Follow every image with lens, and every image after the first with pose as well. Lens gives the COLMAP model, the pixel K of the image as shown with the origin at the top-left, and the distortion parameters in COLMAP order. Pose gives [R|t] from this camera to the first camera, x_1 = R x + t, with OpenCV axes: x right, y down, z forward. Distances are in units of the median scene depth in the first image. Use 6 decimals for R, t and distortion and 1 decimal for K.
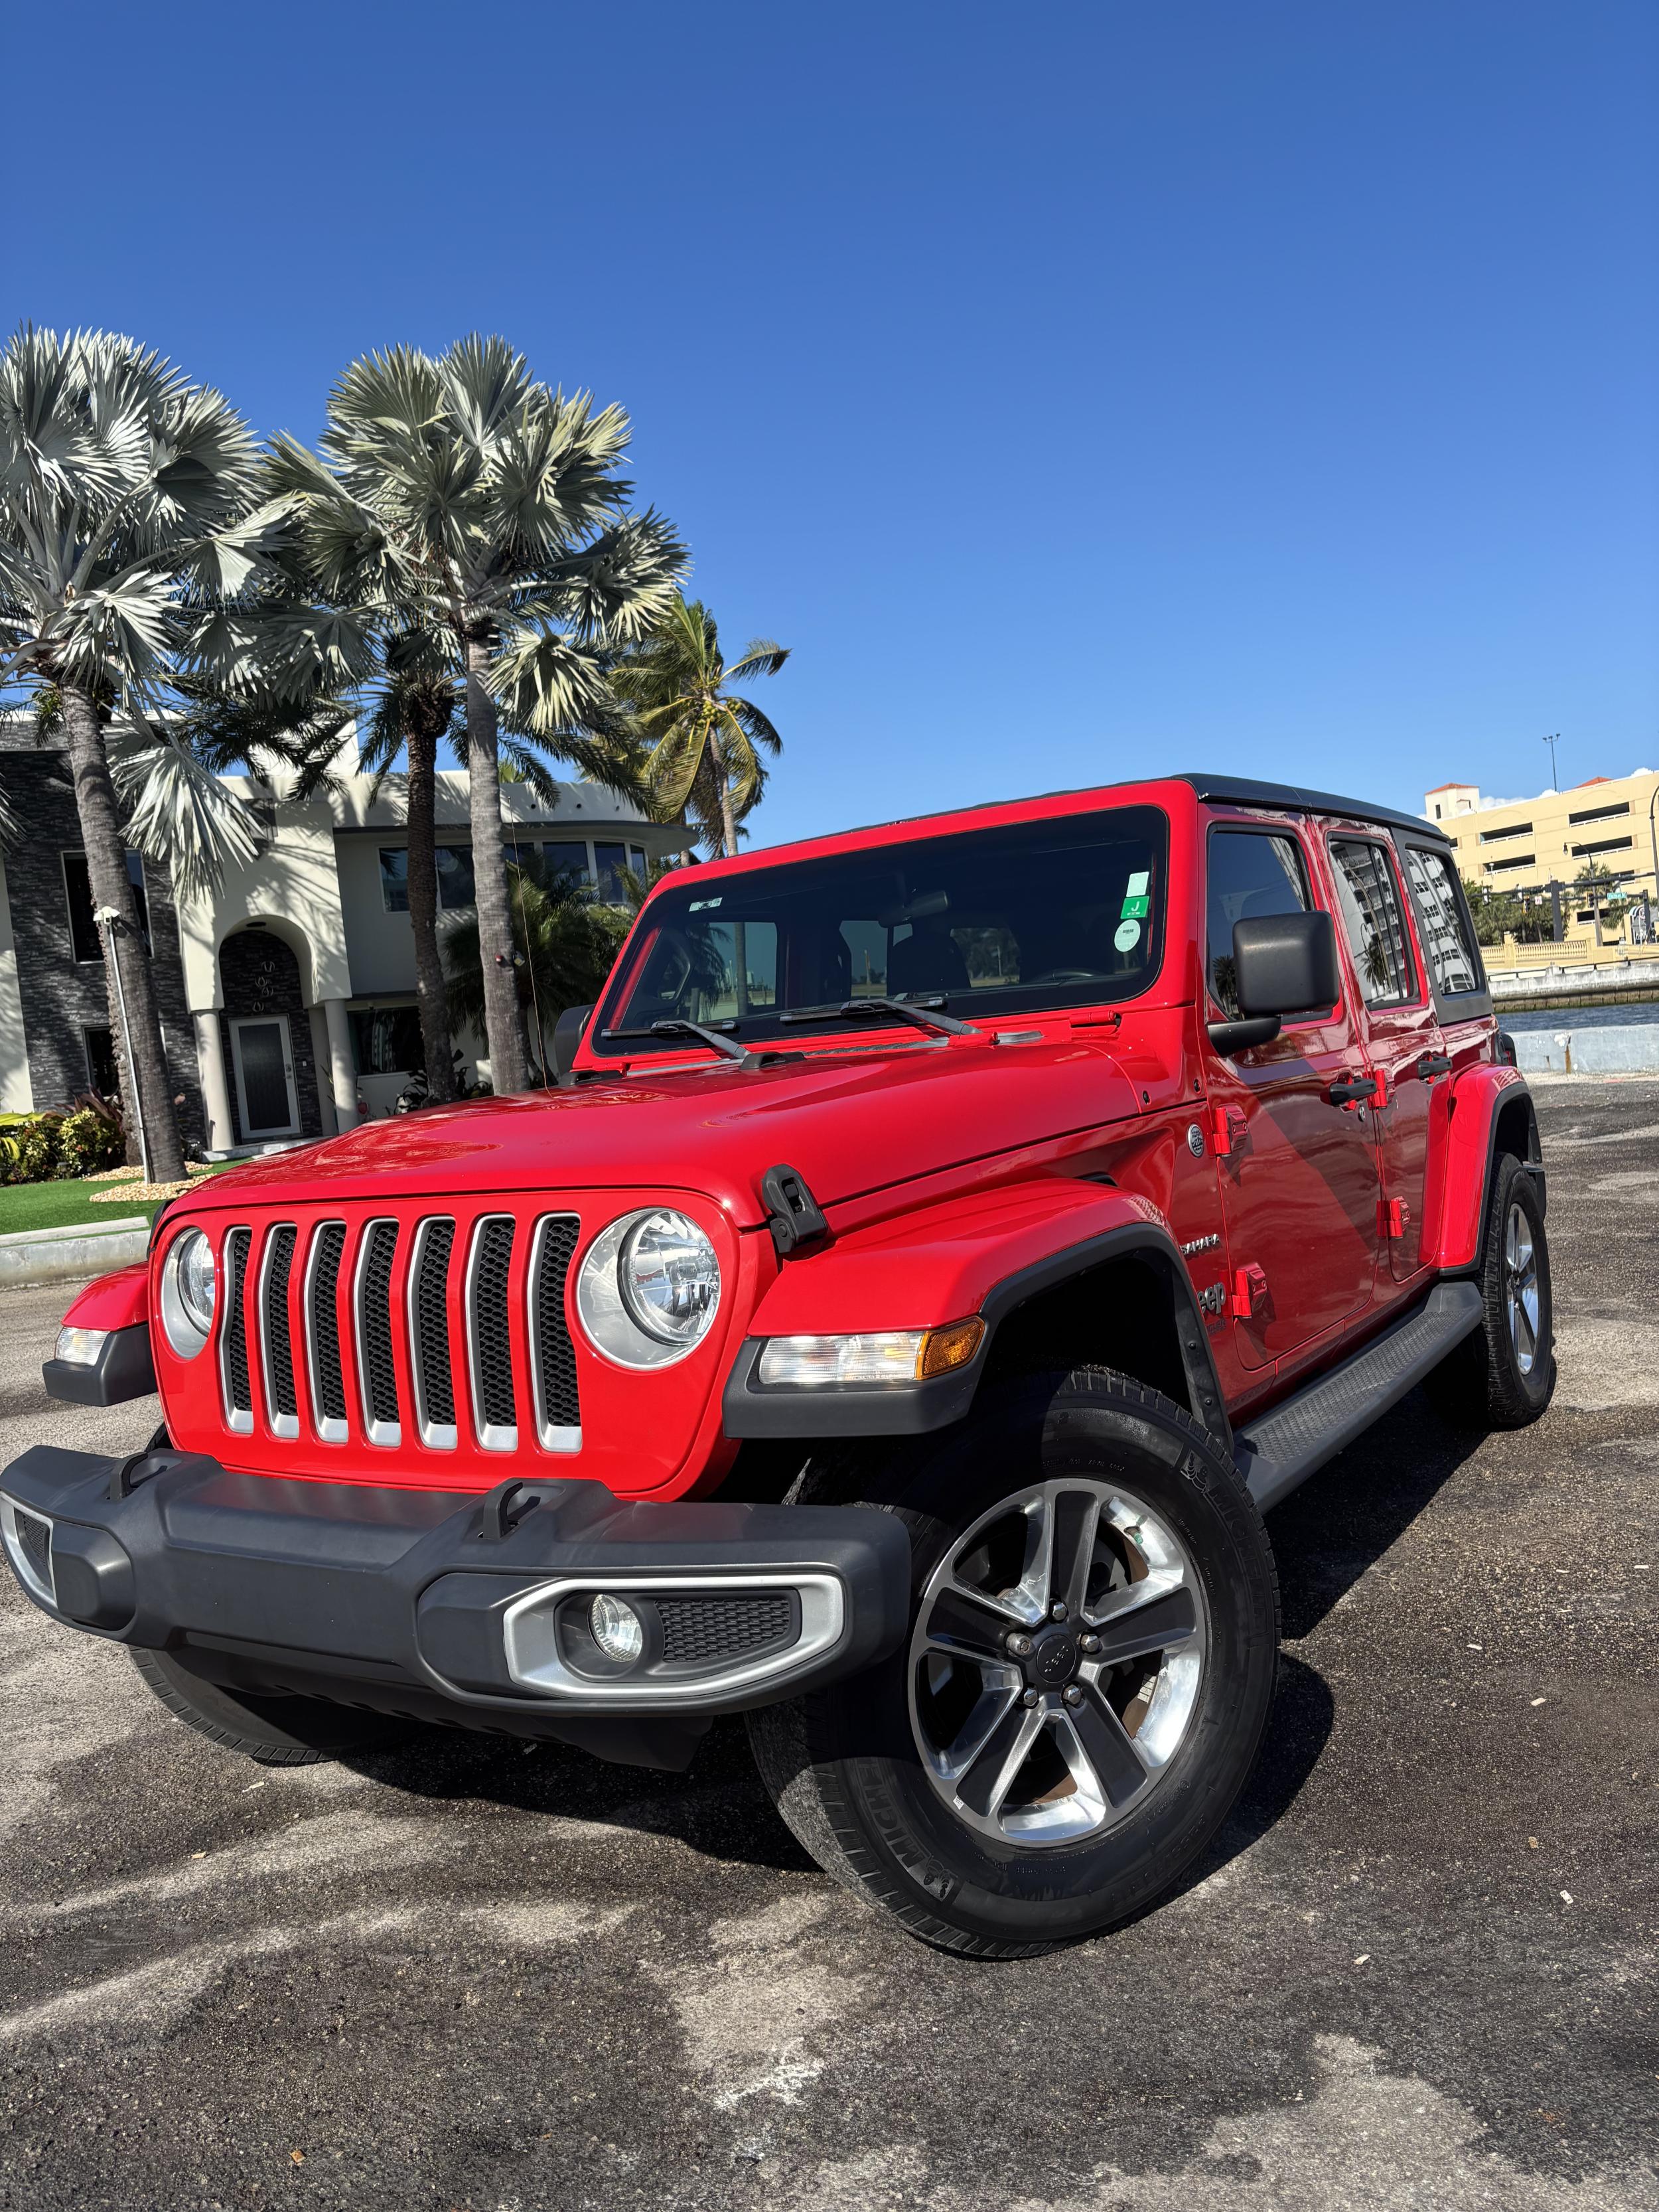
lens RADIAL K [[1759.6, 0, 809.1], [0, 1759.6, 1112.5], [0, 0, 1]] dist [0.041296, 0.004299]
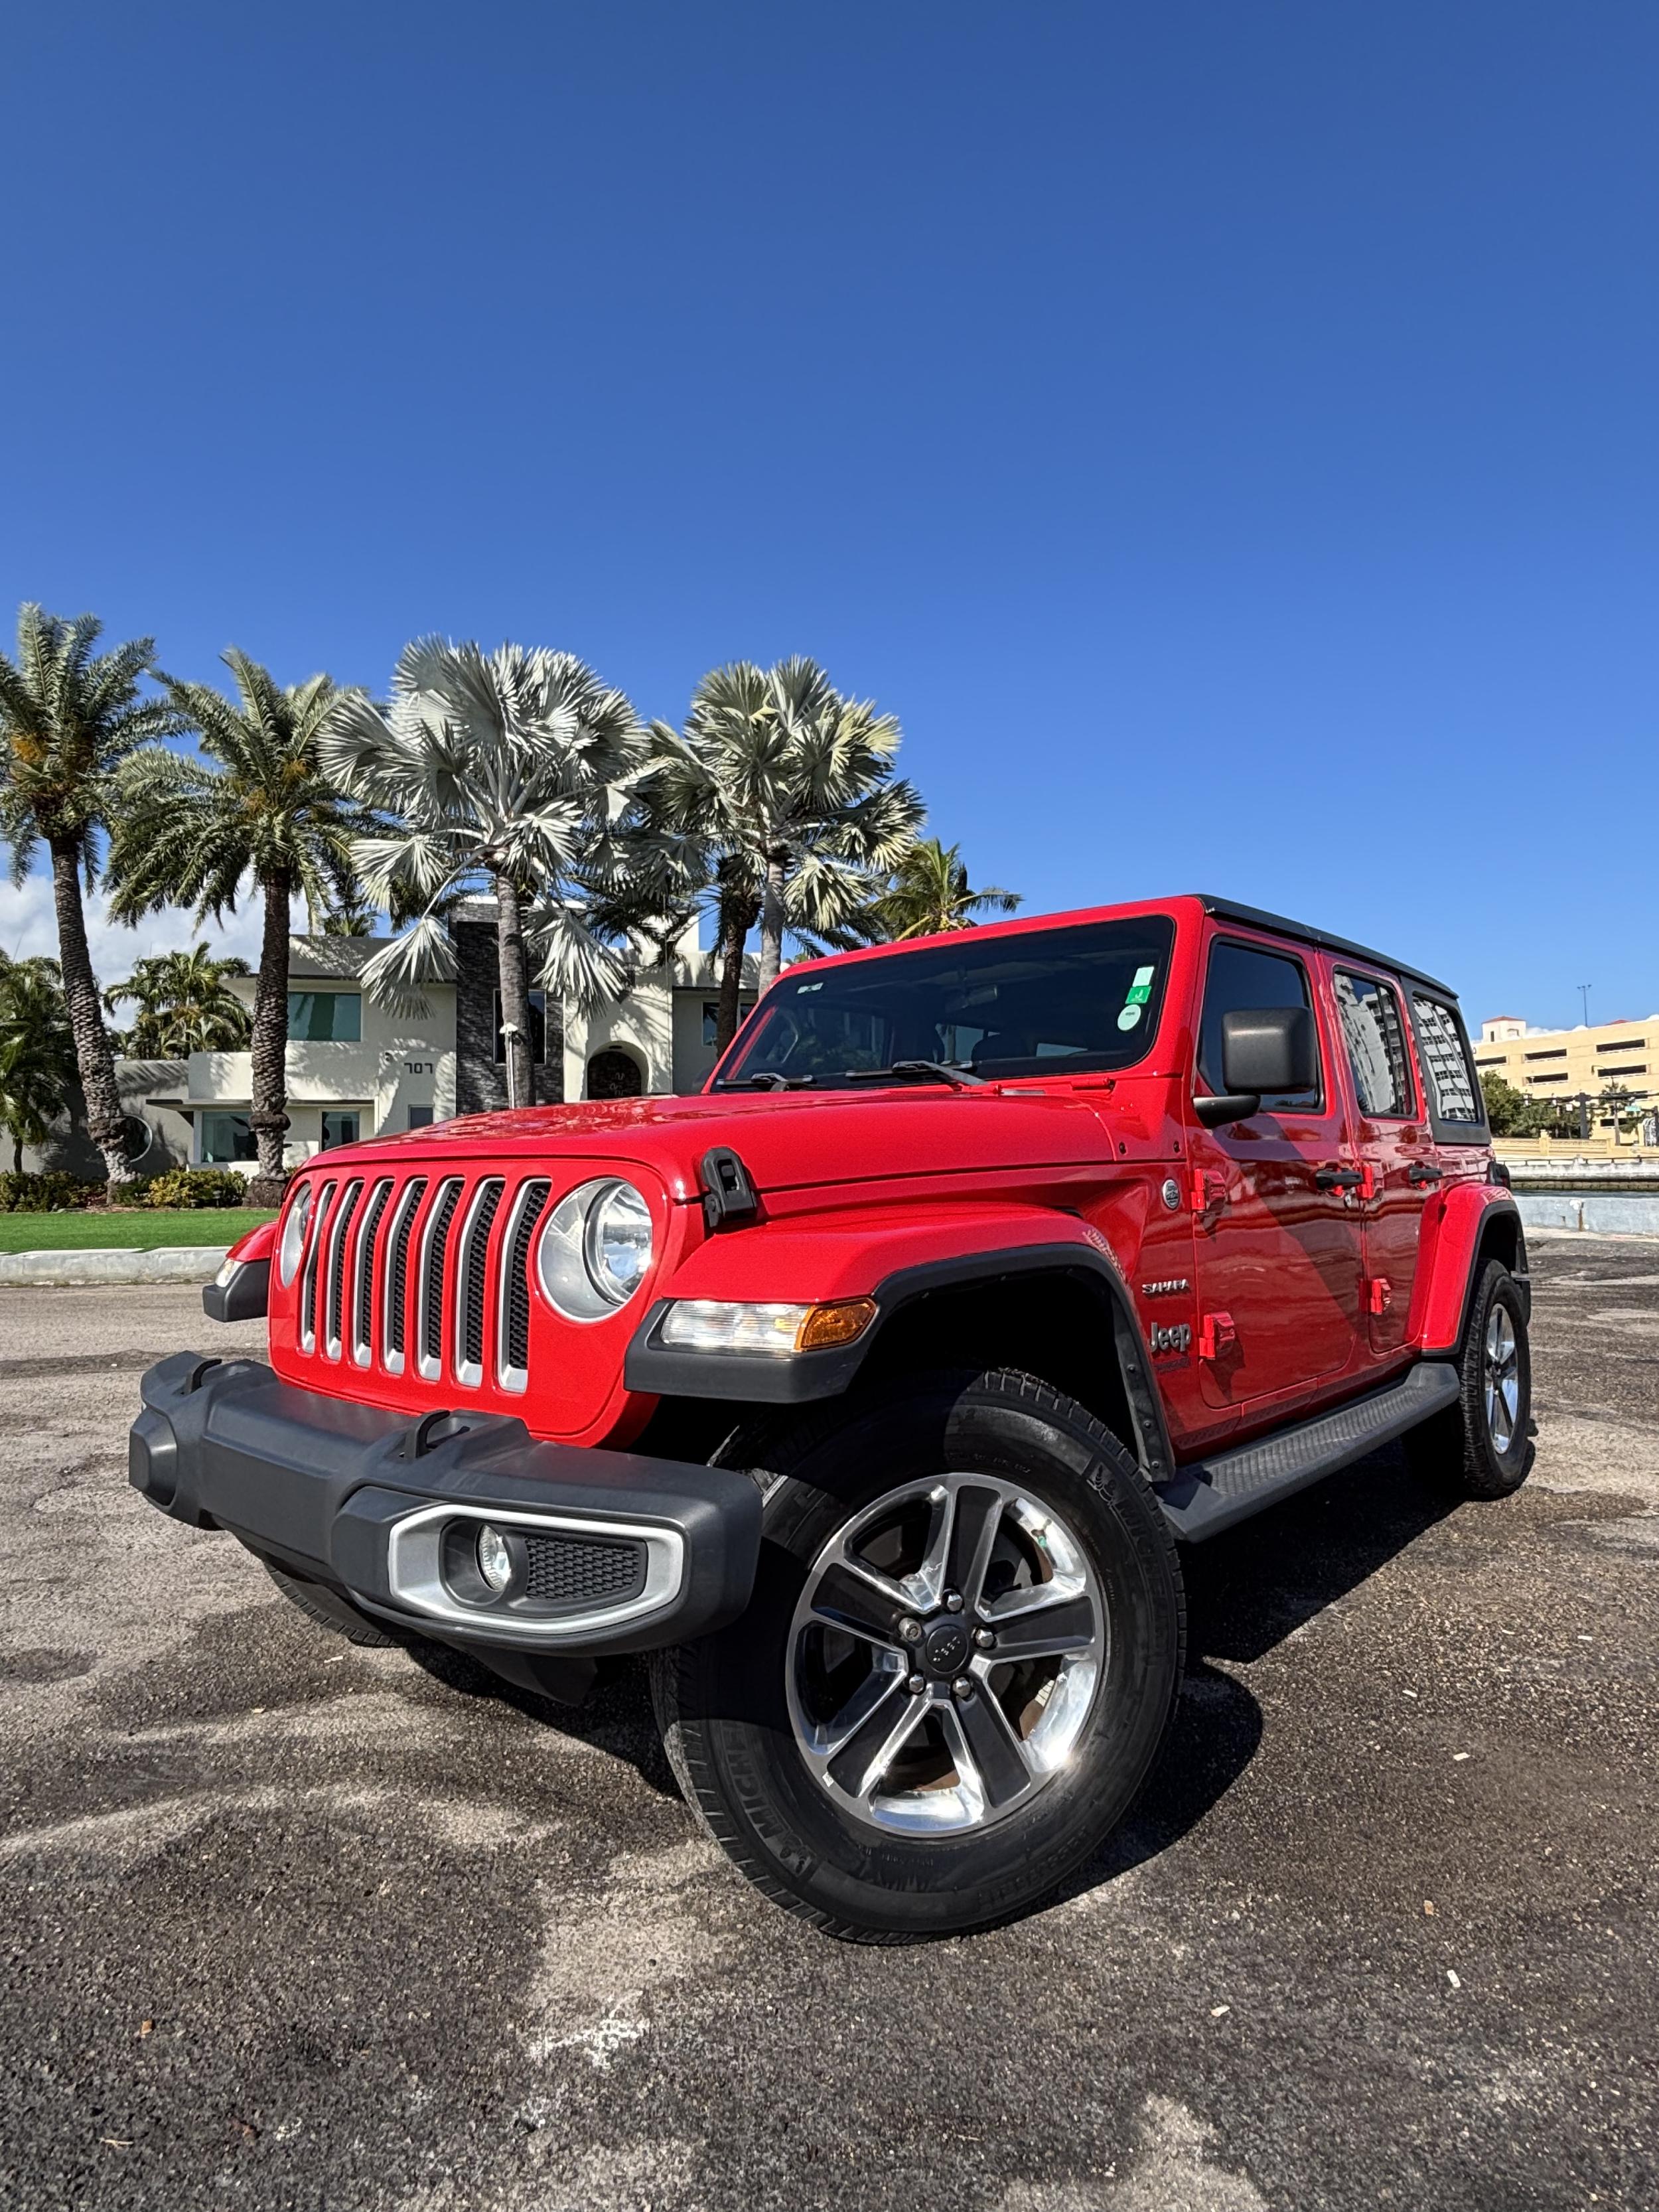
lens RADIAL K [[1238.4, 0, 827.3], [0, 1238.4, 1085.3], [0, 0, 1]] dist [-0.001506, 0.002844]
pose [[0.985021, 0.076386, -0.154592, 0.116362], [-0.092078, 0.991013, -0.097028, 0.042719], [0.145791, 0.109809, 0.983202, 0.176068]]
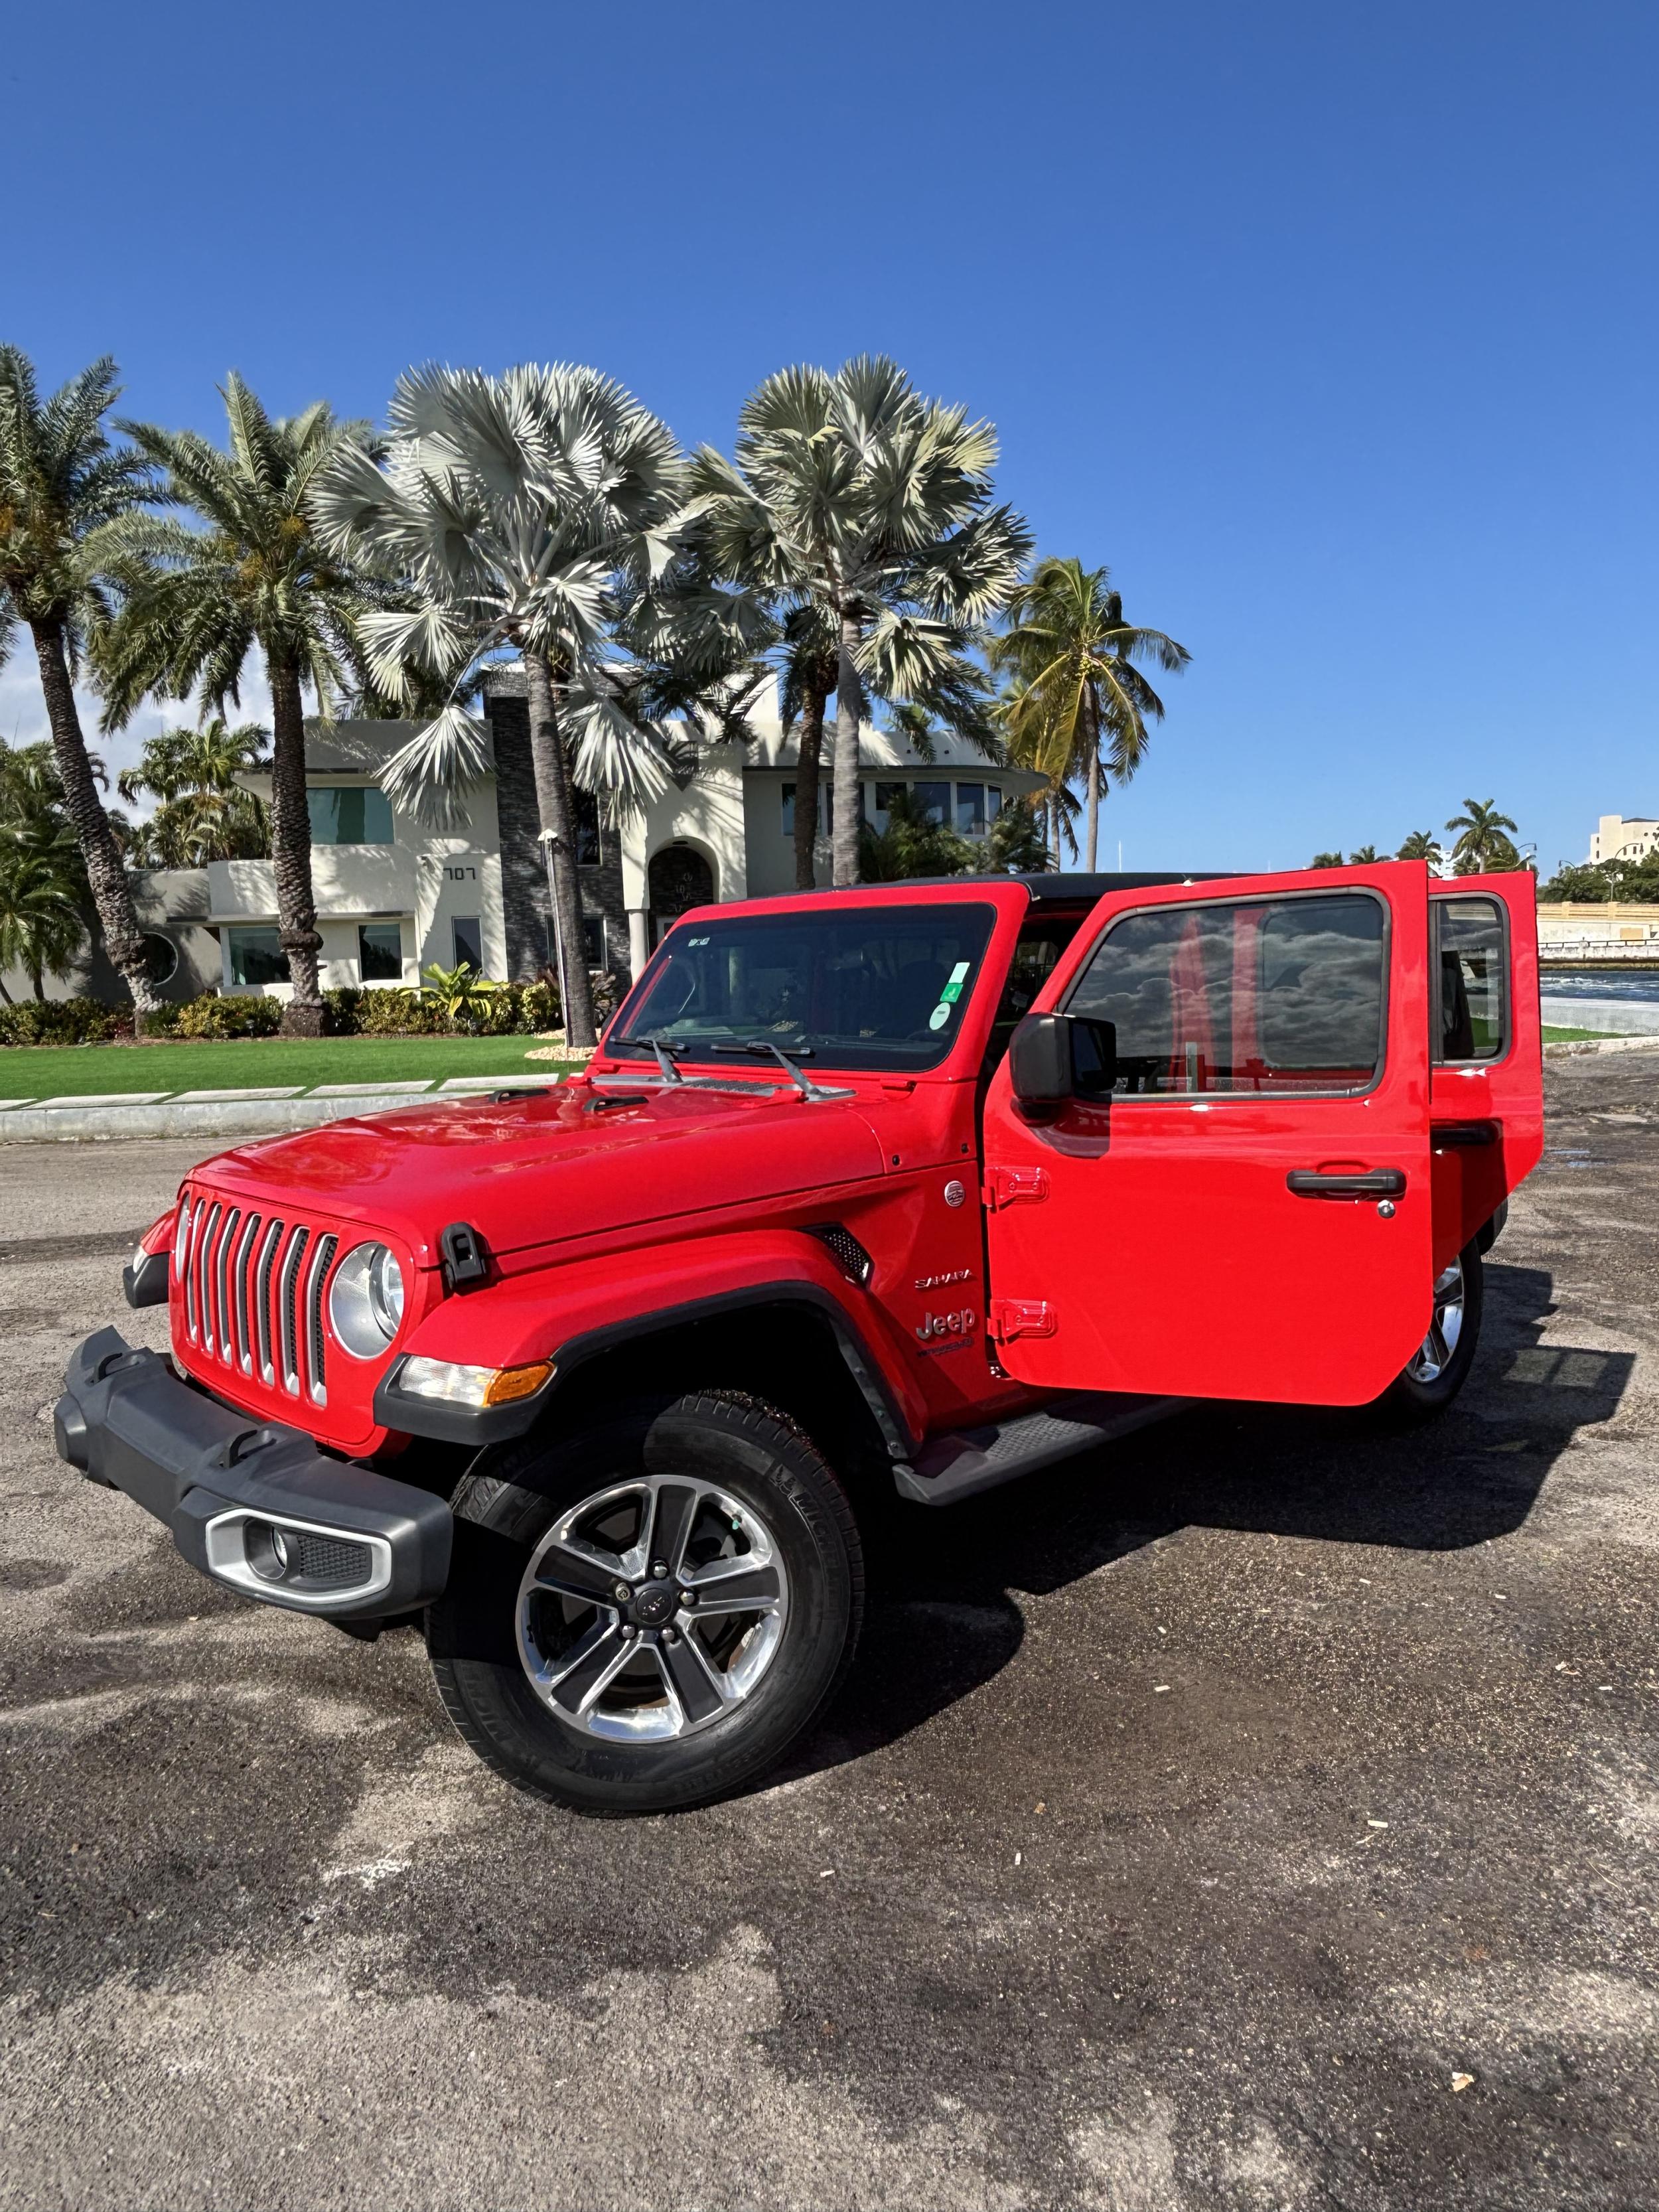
lens RADIAL K [[1482.1, 0, 829.5], [0, 1482.1, 1106.0], [0, 0, 1]] dist [0.062511, -0.099651]
pose [[0.965891, 0.092355, -0.241918, 0.371176], [-0.072927, 0.993440, 0.088083, -0.127123], [0.248466, -0.067436, 0.966290, -0.015516]]
